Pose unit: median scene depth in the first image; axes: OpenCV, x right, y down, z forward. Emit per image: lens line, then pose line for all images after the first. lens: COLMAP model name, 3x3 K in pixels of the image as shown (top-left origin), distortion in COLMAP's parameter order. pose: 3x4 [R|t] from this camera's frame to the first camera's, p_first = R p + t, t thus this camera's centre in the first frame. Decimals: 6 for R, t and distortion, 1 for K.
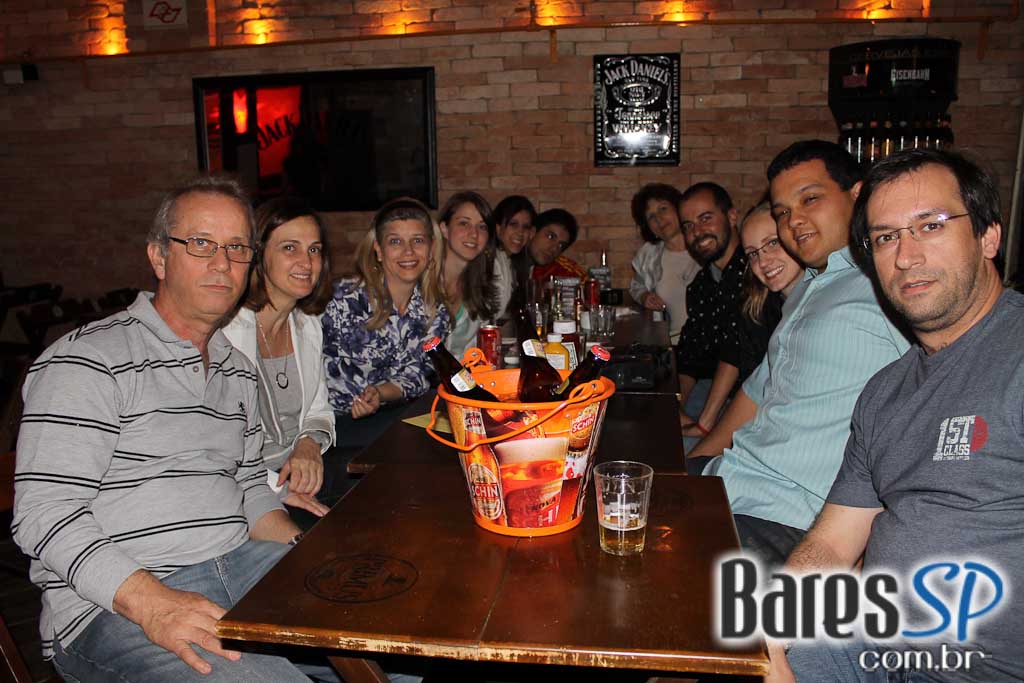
lens RADIAL K [[888.5, 0, 512.0], [0, 888.5, 341.5], [0, 0, 1]] dist [-0.005837, 0.000225]
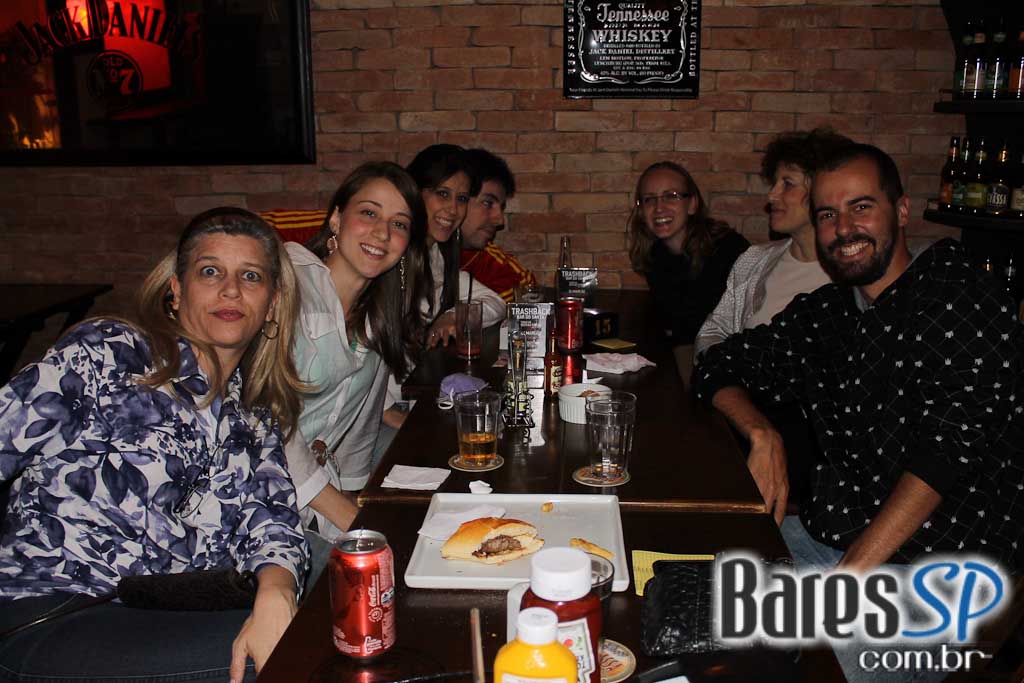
lens RADIAL K [[944.8, 0, 512.0], [0, 944.8, 341.5], [0, 0, 1]] dist [-0.047260, -0.006072]
pose [[0.997087, -0.004777, 0.076120, 0.004596], [0.001308, 0.998961, 0.045554, -0.055102], [-0.076259, -0.045322, 0.996057, 0.333303]]
